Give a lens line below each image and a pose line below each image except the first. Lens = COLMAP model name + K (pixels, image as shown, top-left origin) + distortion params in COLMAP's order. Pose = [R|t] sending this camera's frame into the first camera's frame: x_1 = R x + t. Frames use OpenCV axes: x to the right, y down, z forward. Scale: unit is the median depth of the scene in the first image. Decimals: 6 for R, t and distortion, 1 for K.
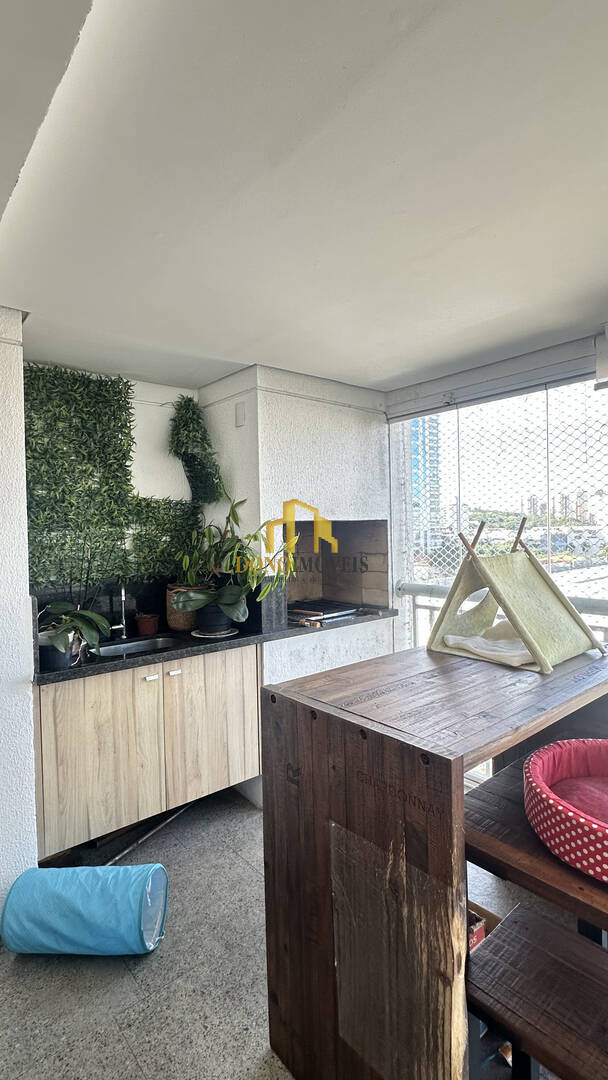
lens RADIAL K [[522.0, 0, 304.0], [0, 522.0, 540.0], [0, 0, 1]] dist [-0.000088, -0.000088]
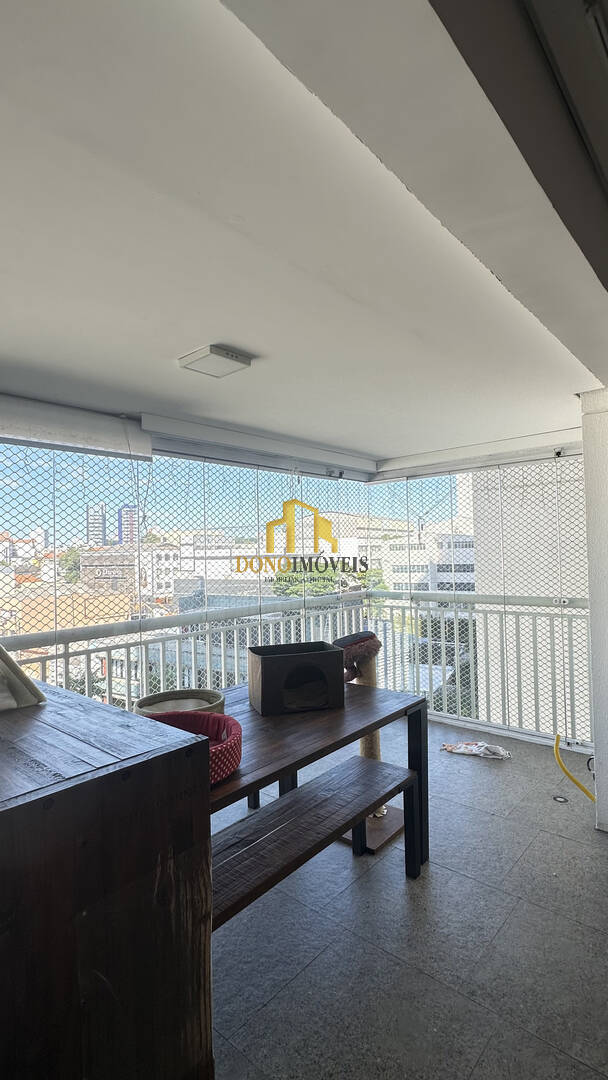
lens RADIAL K [[522.0, 0, 304.0], [0, 522.0, 540.0], [0, 0, 1]] dist [-0.000088, -0.000088]
pose [[-0.147343, 0.048543, 0.987894, -0.941351], [0.052978, 0.997748, -0.041126, -0.016198], [-0.987666, 0.046277, -0.149583, 0.795052]]
